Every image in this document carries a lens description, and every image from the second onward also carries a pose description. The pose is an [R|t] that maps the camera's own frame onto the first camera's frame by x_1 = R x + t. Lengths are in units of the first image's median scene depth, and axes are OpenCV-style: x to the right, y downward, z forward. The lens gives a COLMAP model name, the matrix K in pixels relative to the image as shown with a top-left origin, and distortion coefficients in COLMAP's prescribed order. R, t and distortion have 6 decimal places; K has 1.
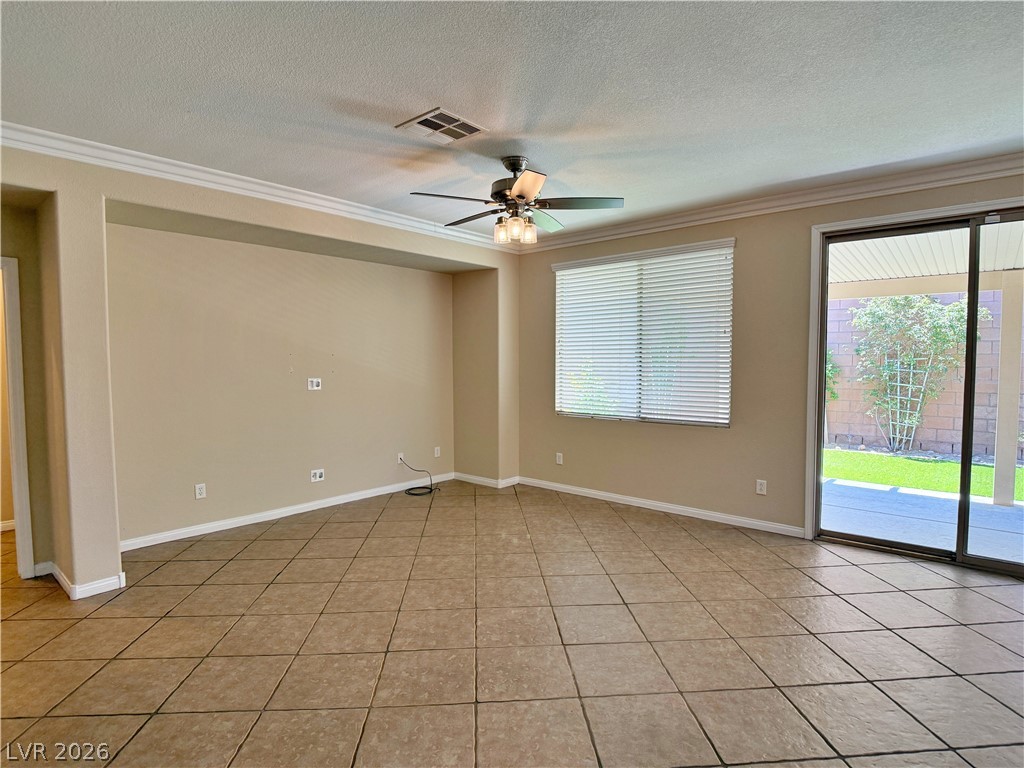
lens RADIAL K [[546.7, 0, 510.2], [0, 546.7, 409.6], [0, 0, 1]] dist [0.000313, -0.022958]
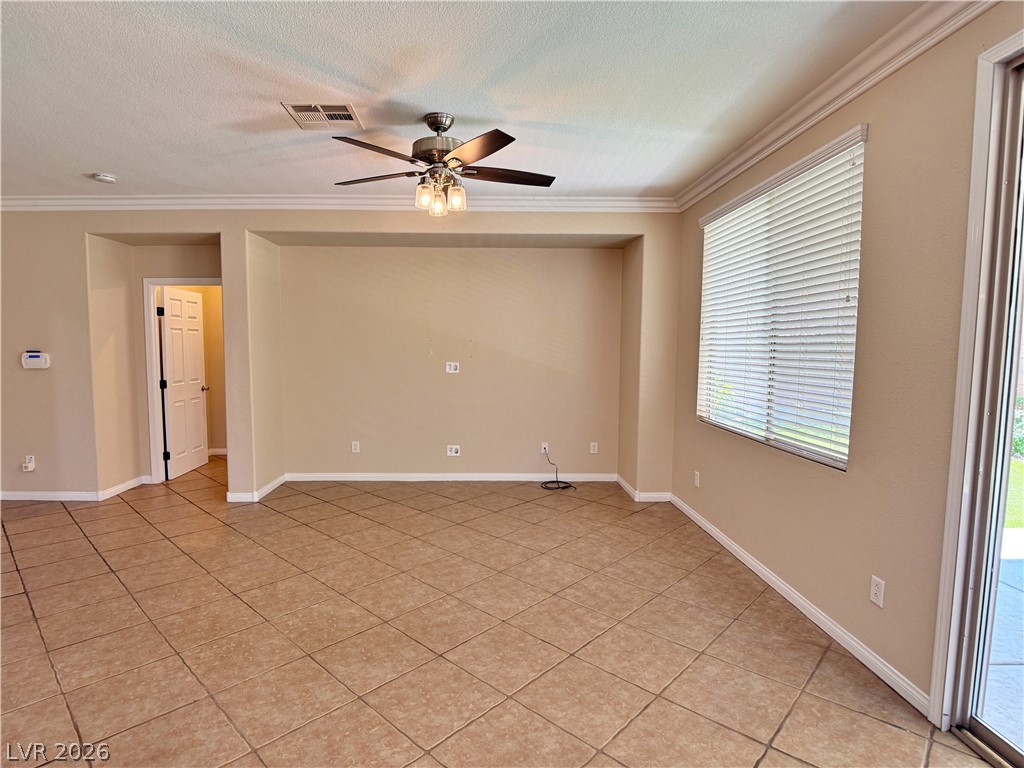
lens RADIAL K [[544.0, 0, 493.8], [0, 544.0, 406.7], [0, 0, 1]] dist [-0.002973, -0.026848]
pose [[0.671273, 0.088041, -0.735963, 0.606421], [-0.074819, 0.995898, 0.050894, -0.035908], [0.737424, 0.020900, 0.675107, 0.389800]]
